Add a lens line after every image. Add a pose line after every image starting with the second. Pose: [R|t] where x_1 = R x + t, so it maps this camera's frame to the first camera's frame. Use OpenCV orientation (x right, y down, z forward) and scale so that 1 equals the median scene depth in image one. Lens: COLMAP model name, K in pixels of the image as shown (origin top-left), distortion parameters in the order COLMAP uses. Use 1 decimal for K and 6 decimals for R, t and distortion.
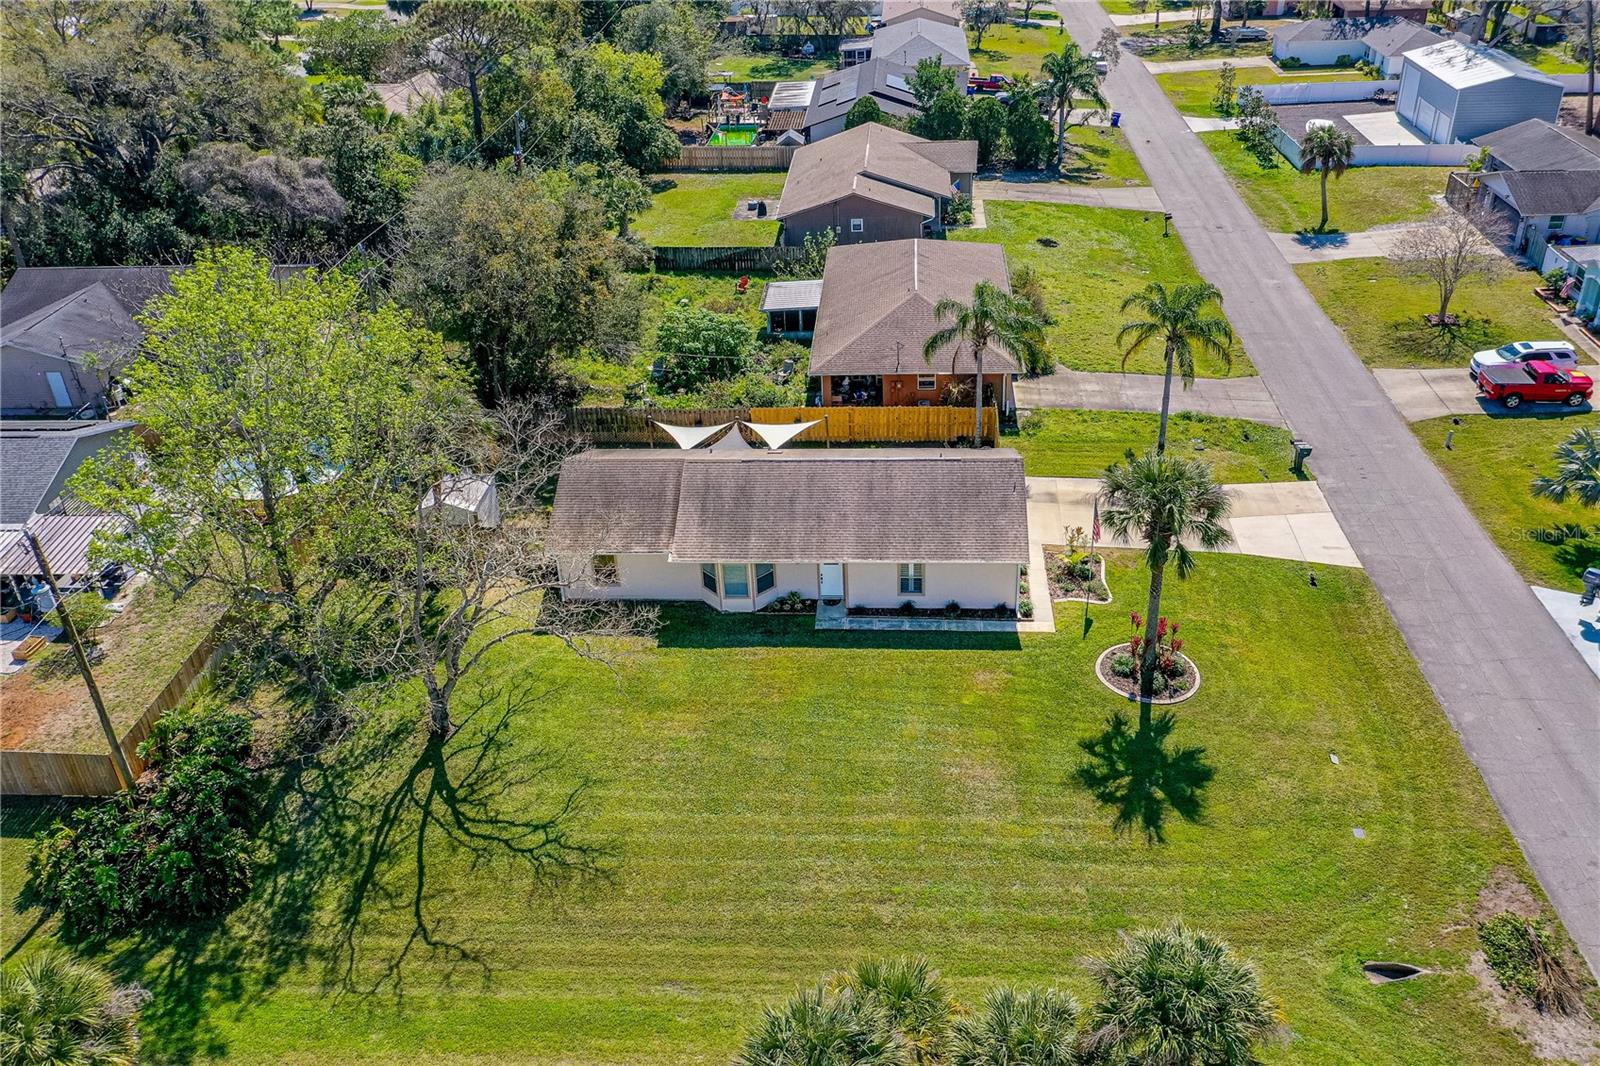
lens RADIAL K [[1268.4, 0, 800.0], [0, 1268.4, 533.0], [0, 0, 1]] dist [0.003586, -0.000222]
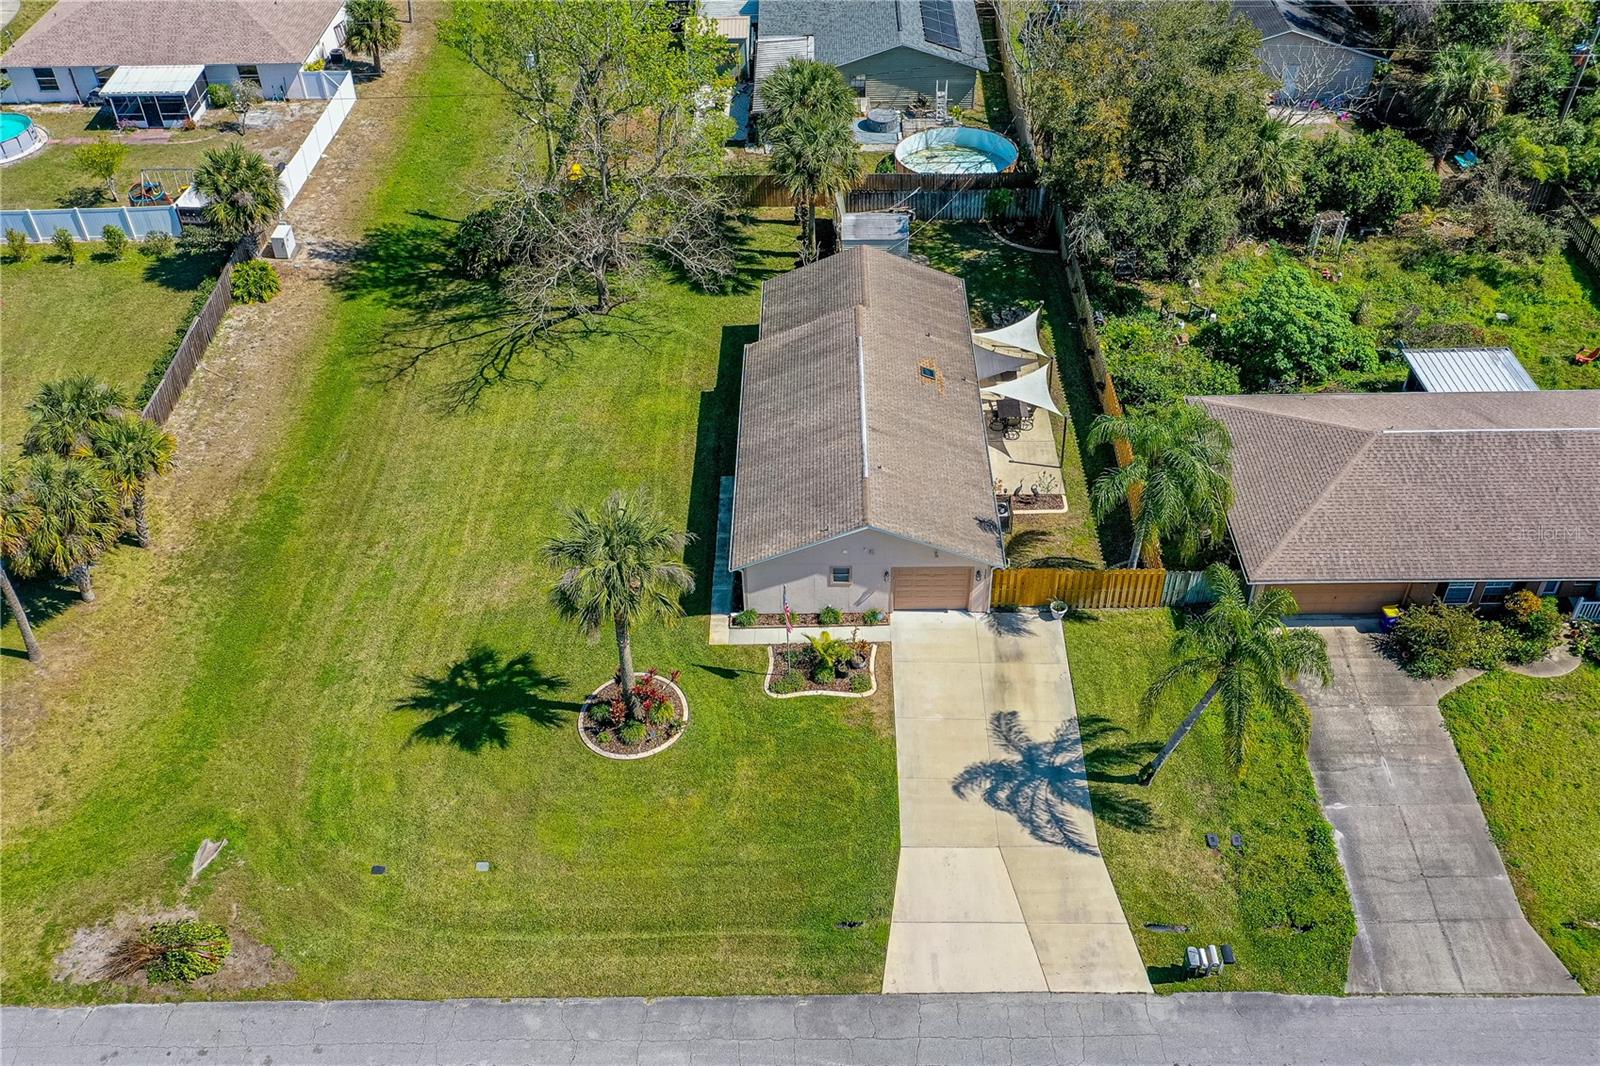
lens RADIAL K [[1422.2, 0, 800.0], [0, 1422.2, 533.0], [0, 0, 1]] dist [0.012214, 0.008426]
pose [[0.058793, 0.672966, -0.737333, 1.043157], [-0.507304, 0.656269, 0.558528, -0.661530], [0.859759, 0.341215, 0.379982, 0.760279]]
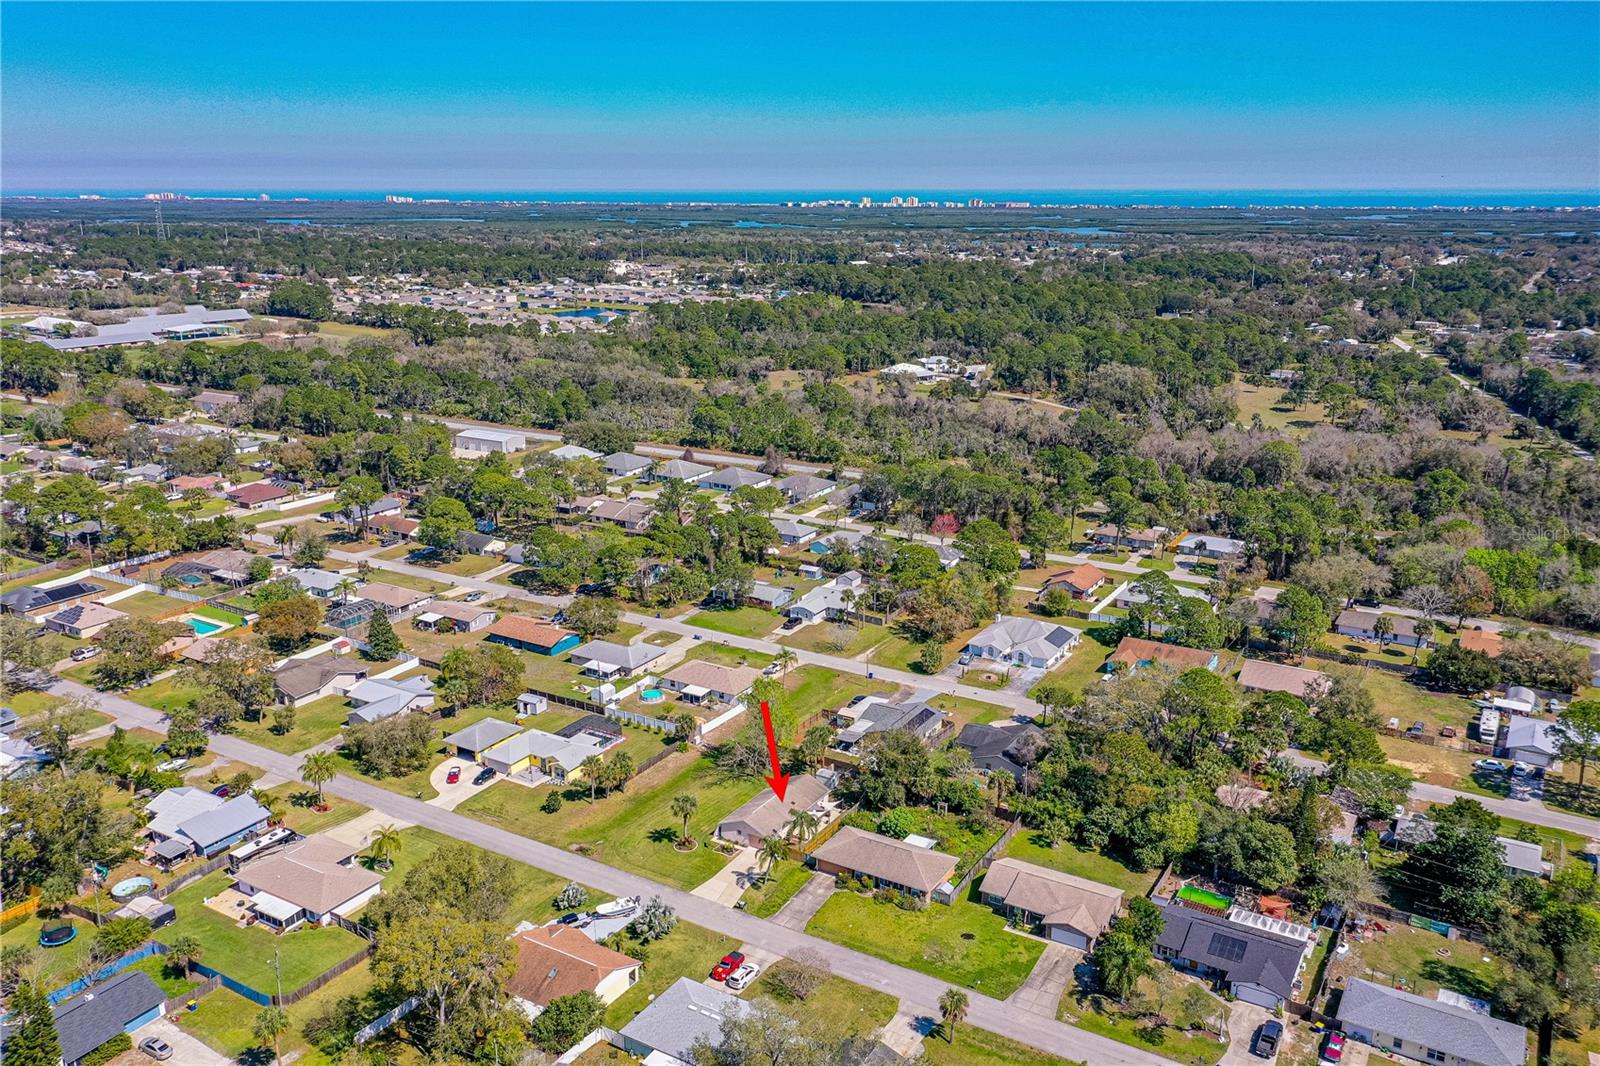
lens RADIAL K [[1153.1, 0, 800.0], [0, 1153.1, 533.0], [0, 0, 1]] dist [0.002884, 0.000860]
pose [[-0.447869, 0.250589, -0.858265, 3.458704], [-0.464487, 0.755013, 0.462826, -2.889515], [0.763980, 0.605938, -0.221752, 1.682428]]
